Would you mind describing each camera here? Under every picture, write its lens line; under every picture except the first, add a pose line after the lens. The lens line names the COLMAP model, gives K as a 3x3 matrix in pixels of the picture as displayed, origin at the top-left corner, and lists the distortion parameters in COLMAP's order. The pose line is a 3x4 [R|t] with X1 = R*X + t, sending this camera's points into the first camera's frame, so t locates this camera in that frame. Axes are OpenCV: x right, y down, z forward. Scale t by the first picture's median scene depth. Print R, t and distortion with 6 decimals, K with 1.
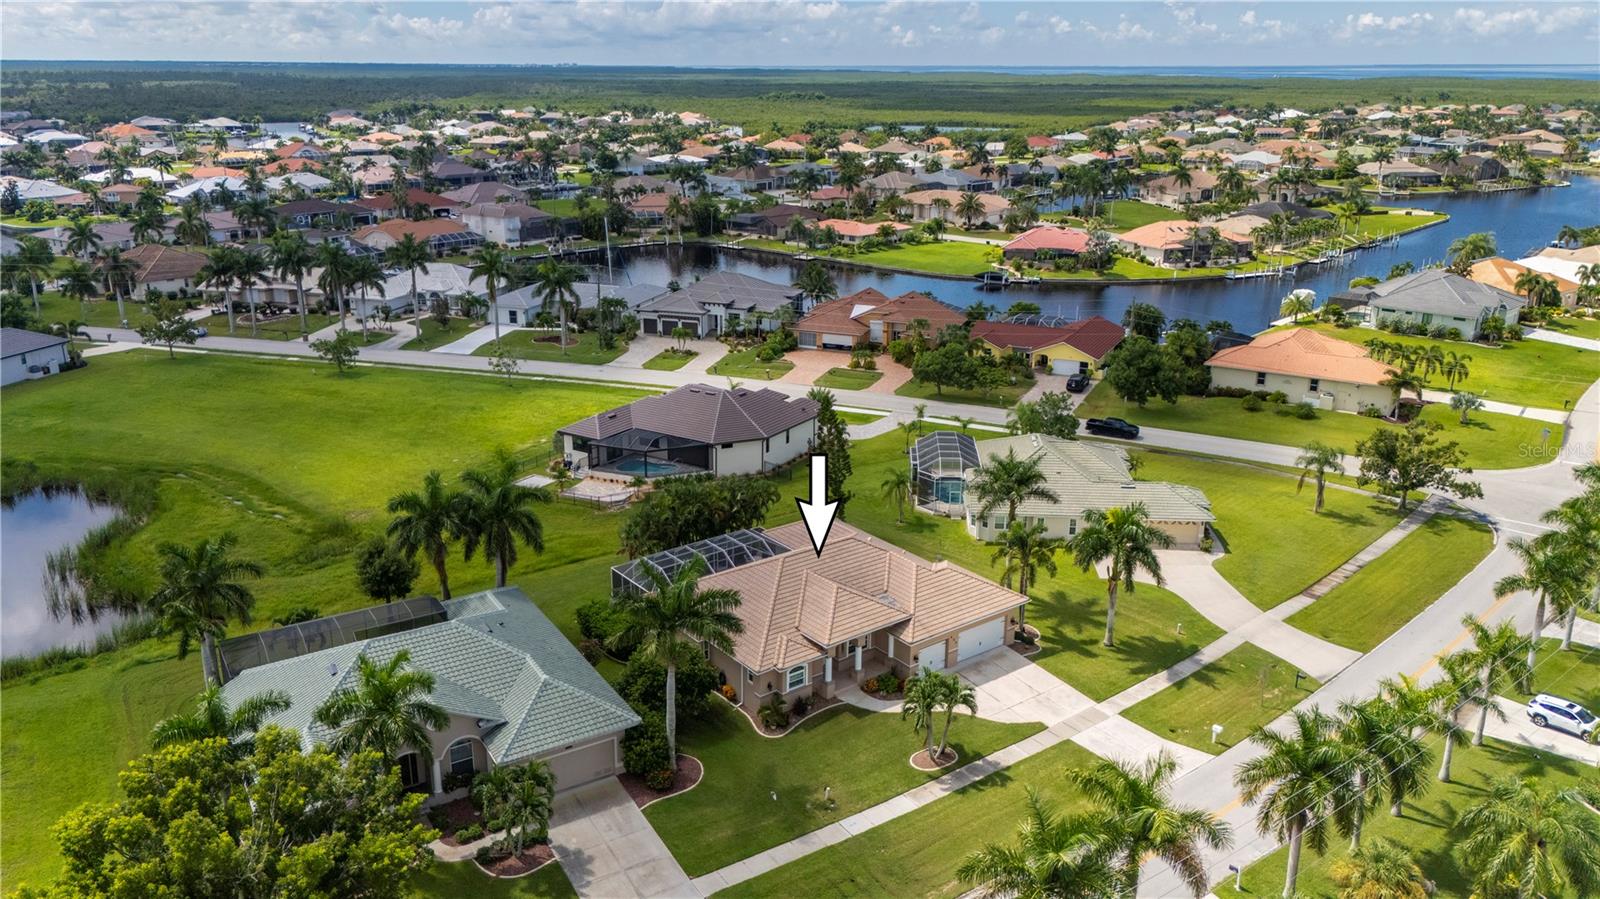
lens RADIAL K [[1193.6, 0, 800.0], [0, 1193.6, 449.5], [0, 0, 1]] dist [0.064654, -0.060008]
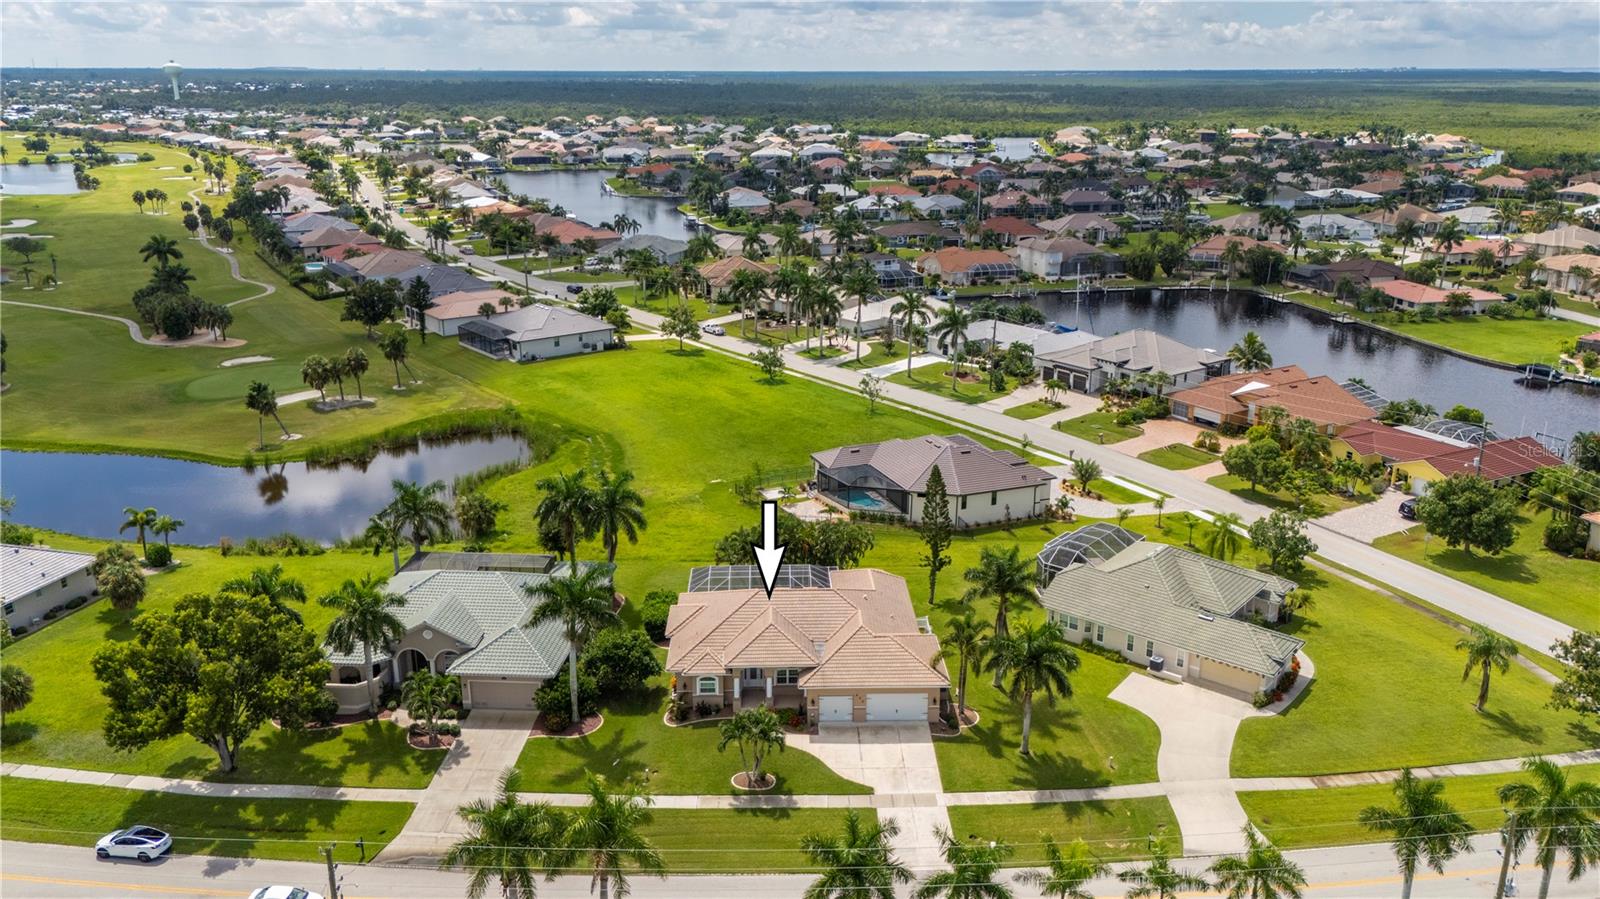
lens RADIAL K [[1202.3, 0, 800.0], [0, 1202.3, 449.5], [0, 0, 1]] dist [0.070242, -0.075009]
pose [[0.809840, 0.173959, -0.560266, 0.500459], [-0.177532, 0.982916, 0.048573, -0.085181], [0.559144, 0.060128, 0.826888, 0.015187]]
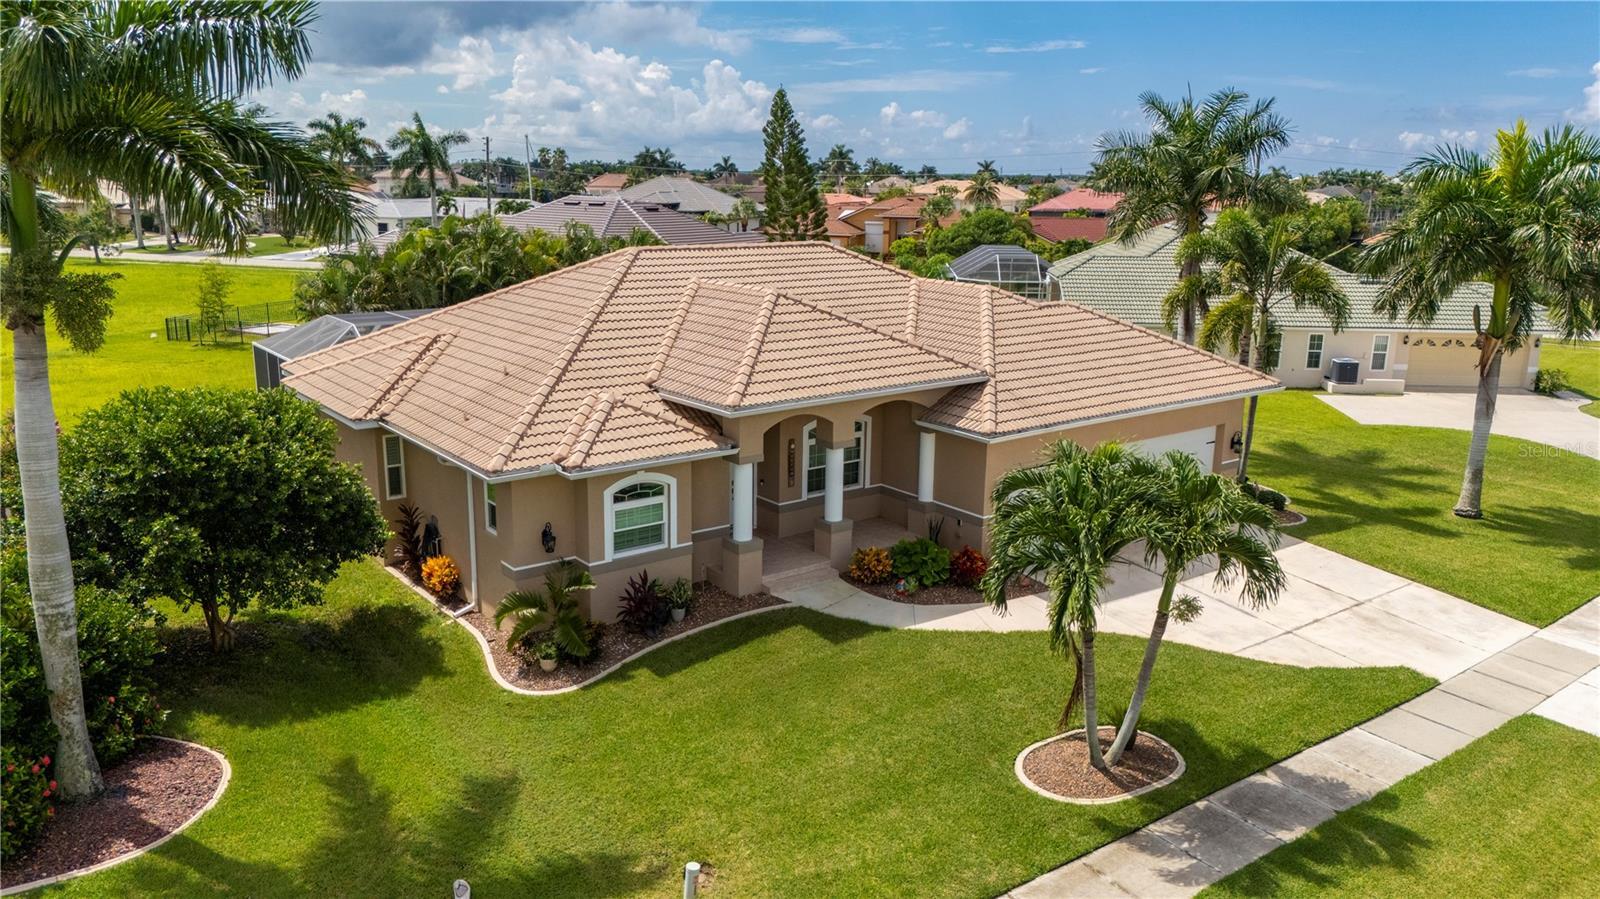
lens RADIAL K [[1180.0, 0, 800.0], [0, 1180.0, 449.5], [0, 0, 1]] dist [0.055876, -0.046331]
pose [[0.999941, 0.009468, 0.005257, 0.026619], [-0.009011, 0.996665, -0.081103, 0.137264], [-0.006007, 0.081051, 0.996692, 0.475802]]
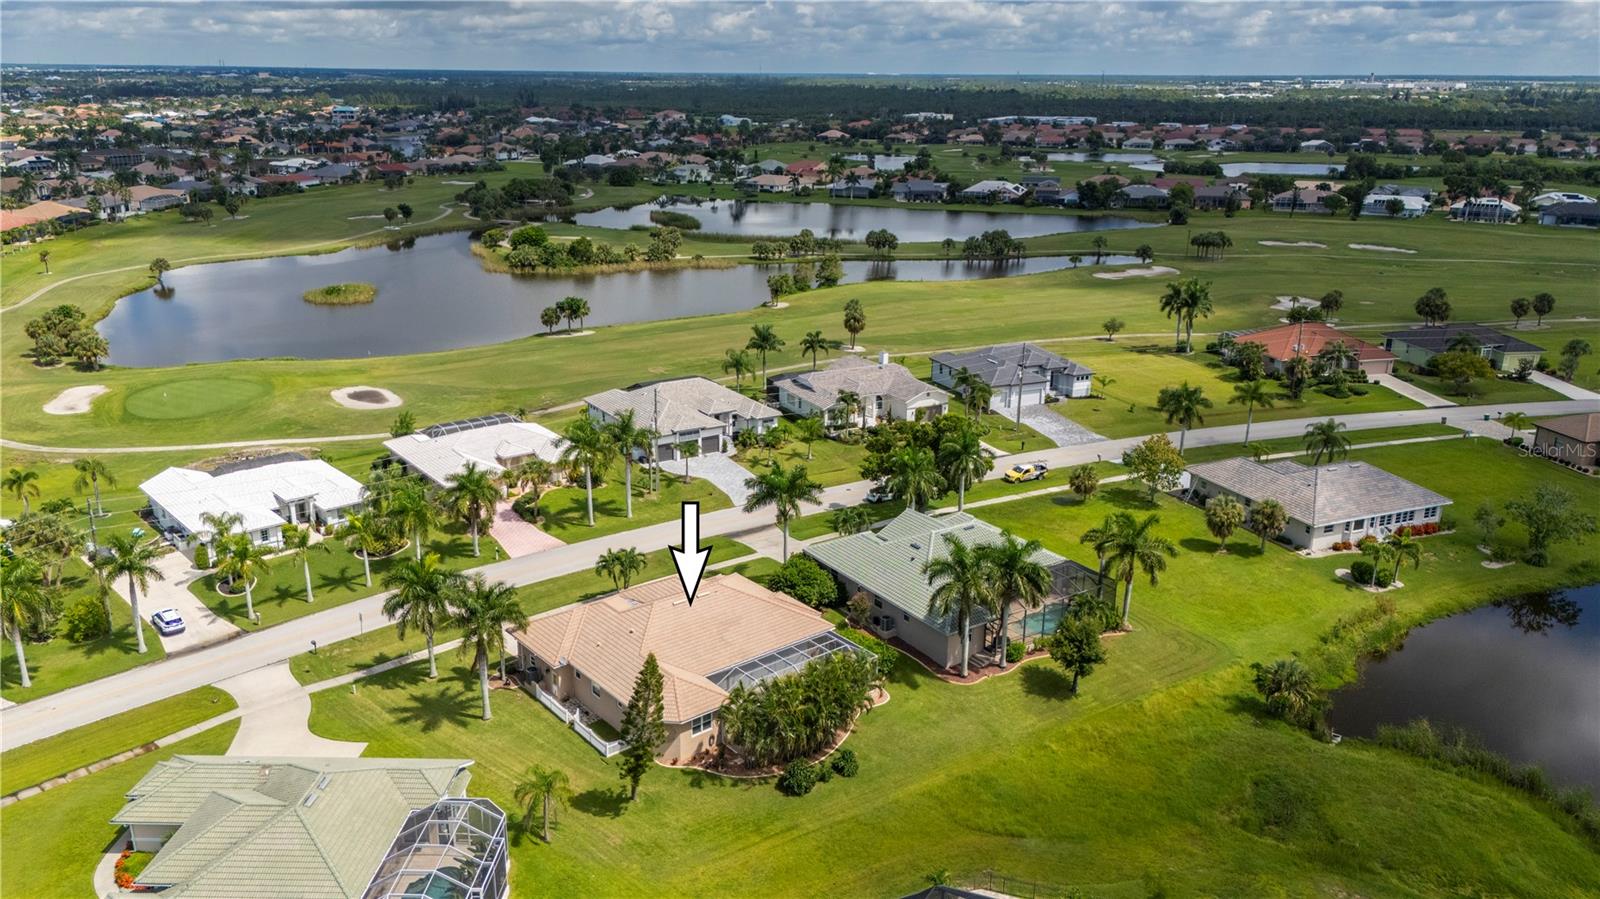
lens RADIAL K [[1159.0, 0, 803.2], [0, 1159.0, 493.2], [0, 0, 1]] dist [0.061367, -0.051128]
pose [[-0.999363, 0.002291, -0.035607, -0.047260], [-0.020062, 0.789180, 0.613834, -0.532511], [0.029506, 0.614158, -0.788632, 1.407450]]
